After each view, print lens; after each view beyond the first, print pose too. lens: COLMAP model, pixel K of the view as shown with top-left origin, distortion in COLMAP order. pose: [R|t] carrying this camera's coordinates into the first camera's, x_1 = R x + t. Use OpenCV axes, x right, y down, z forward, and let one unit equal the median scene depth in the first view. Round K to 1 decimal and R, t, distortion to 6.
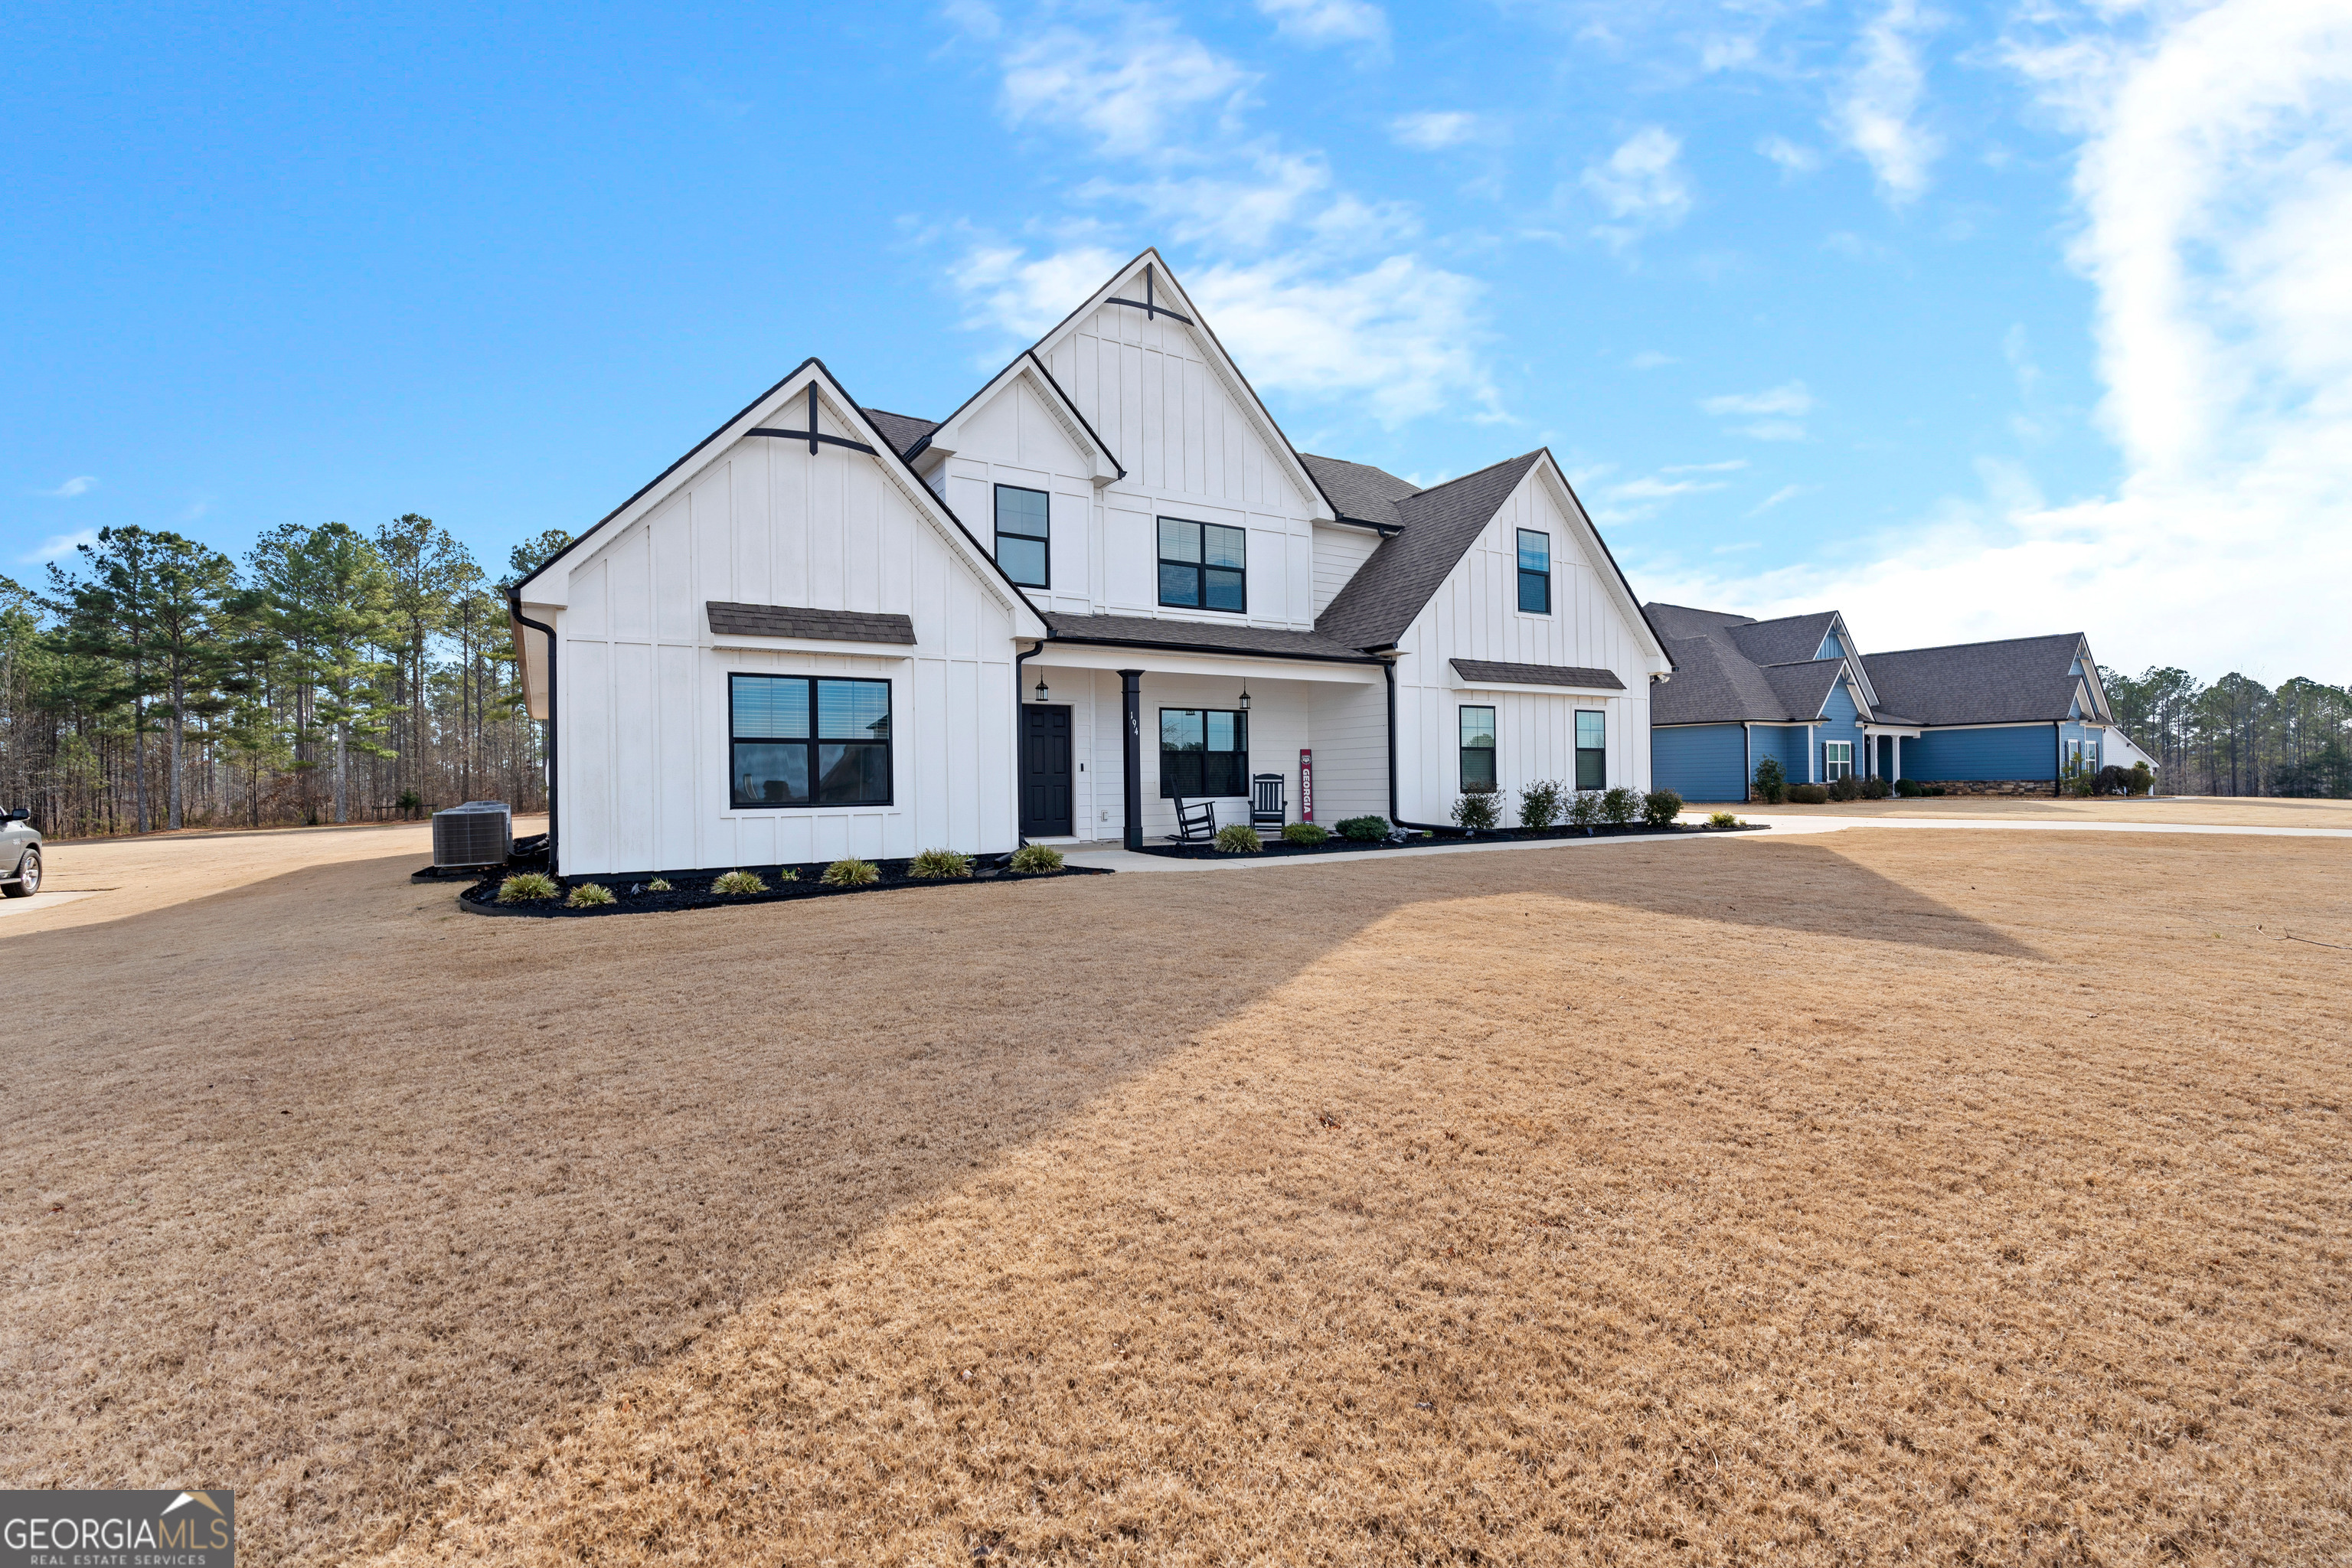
lens RADIAL K [[1042.1, 0, 1178.1], [0, 1042.1, 779.2], [0, 0, 1]] dist [0.000031, -0.000045]
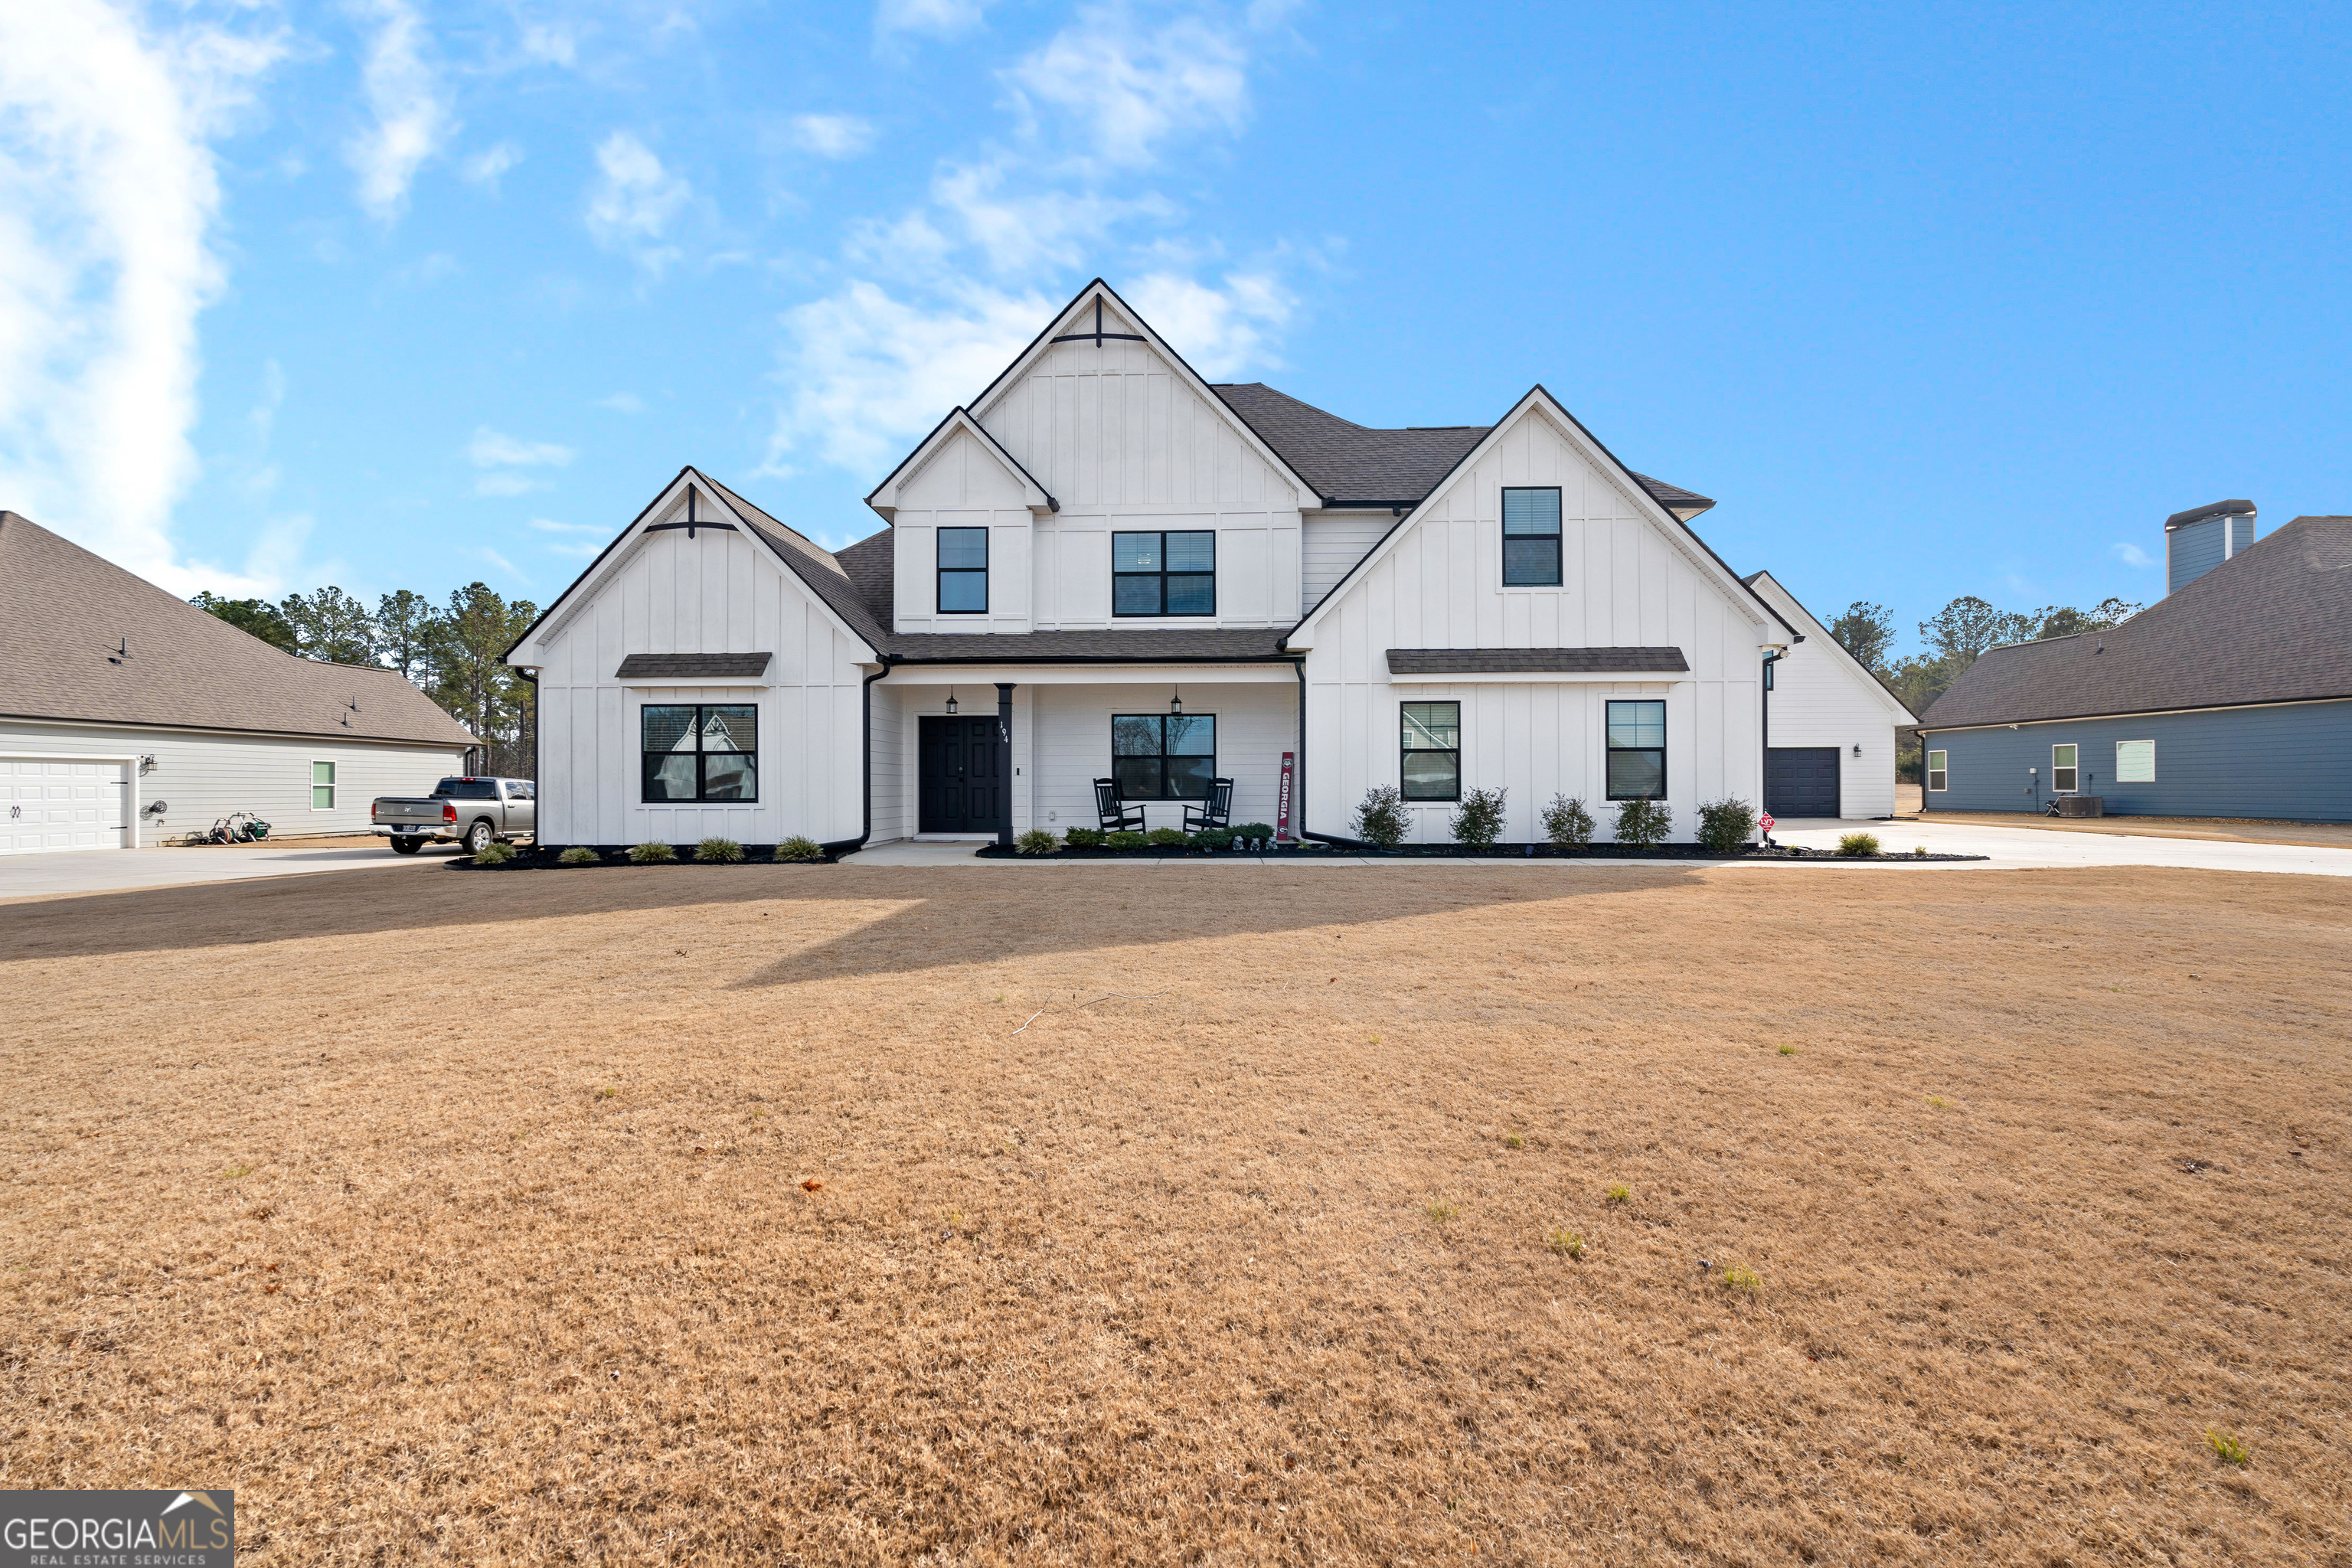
lens RADIAL K [[1042.1, 0, 1186.9], [0, 1042.1, 784.1], [0, 0, 1]] dist [0.000031, -0.000045]
pose [[0.823523, 0.011665, -0.567162, 0.645904], [-0.005909, 0.999911, 0.011984, -0.010884], [0.567251, -0.006518, 0.823519, 0.175406]]
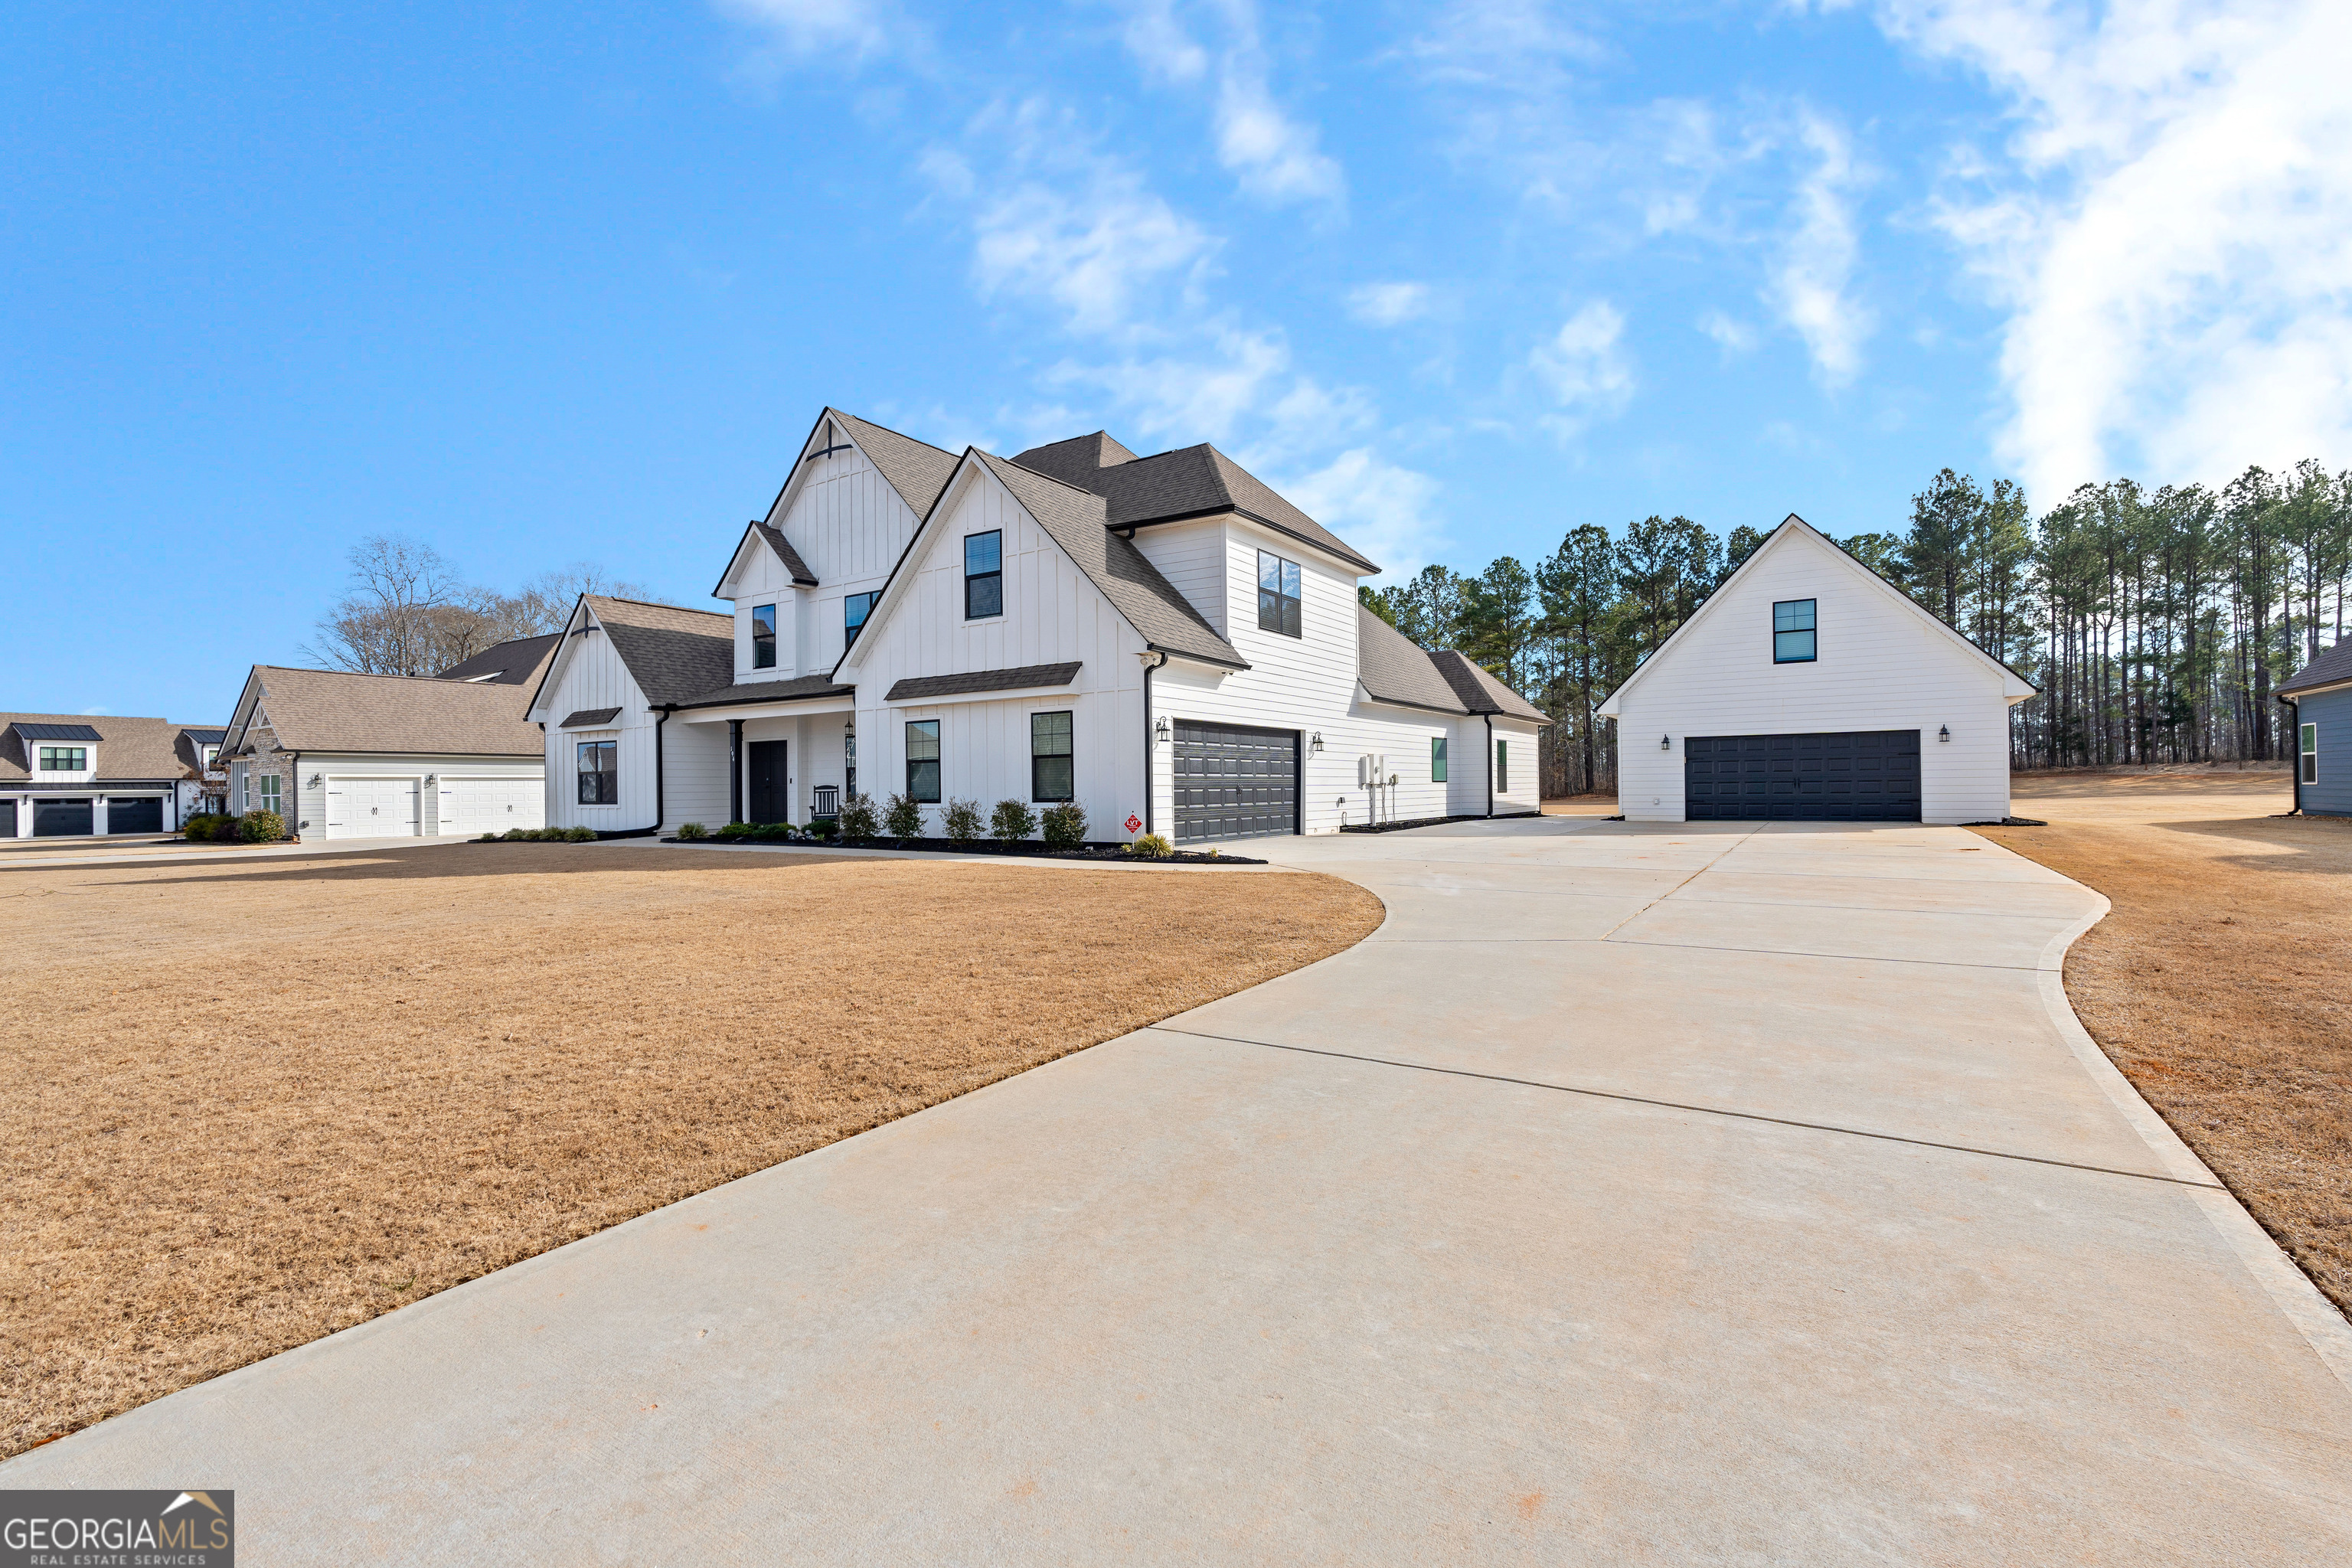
lens RADIAL K [[1042.1, 0, 1172.3], [0, 1042.1, 789.8], [0, 0, 1]] dist [0.000031, -0.000045]
pose [[0.405600, 0.008366, -0.914012, 1.426942], [0.012707, 0.999810, 0.014790, -0.013313], [0.913962, -0.017614, 0.405417, 0.842038]]
